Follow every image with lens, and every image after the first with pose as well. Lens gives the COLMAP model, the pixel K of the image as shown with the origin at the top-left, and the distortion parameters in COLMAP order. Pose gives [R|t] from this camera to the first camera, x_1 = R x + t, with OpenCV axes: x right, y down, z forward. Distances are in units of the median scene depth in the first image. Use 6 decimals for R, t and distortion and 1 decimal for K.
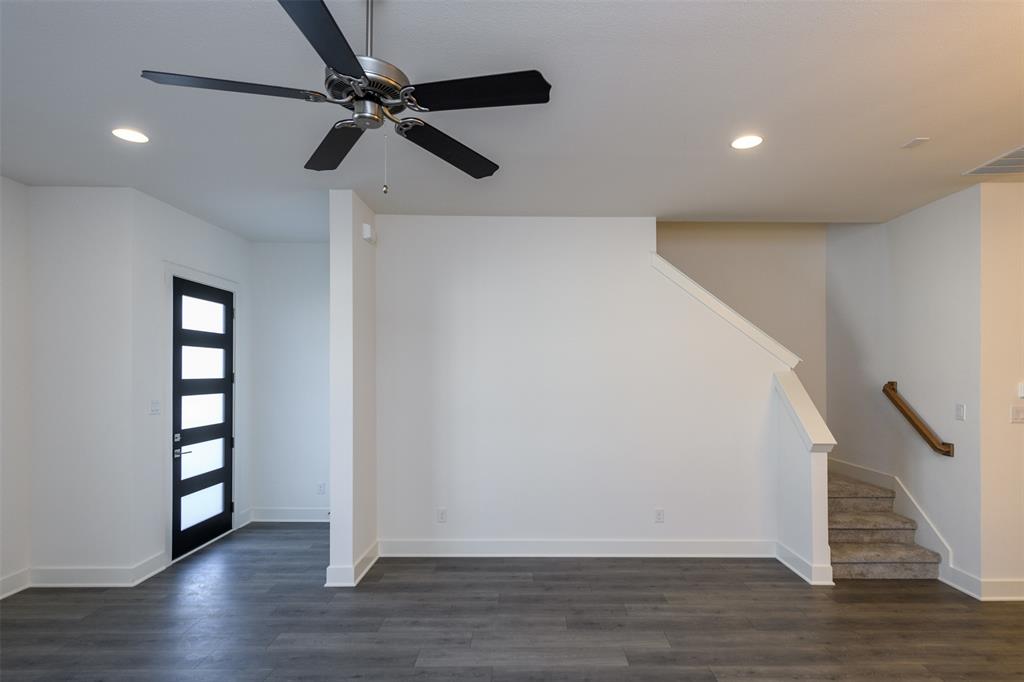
lens RADIAL K [[522.6, 0, 534.6], [0, 522.6, 374.1], [0, 0, 1]] dist [0.017228, -0.004867]
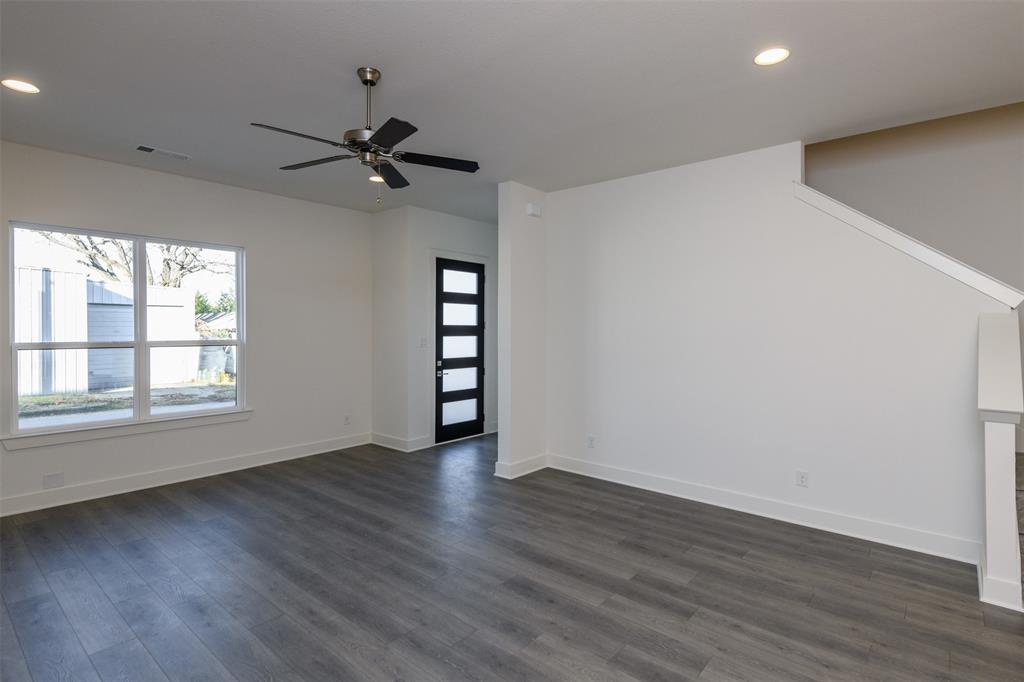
lens RADIAL K [[522.6, 0, 522.2], [0, 522.6, 336.6], [0, 0, 1]] dist [0.017228, -0.004867]
pose [[0.752925, 0.012262, -0.657992, 0.508189], [-0.005331, 0.999907, 0.012533, 0.023499], [0.658085, -0.005929, 0.752920, 0.021620]]
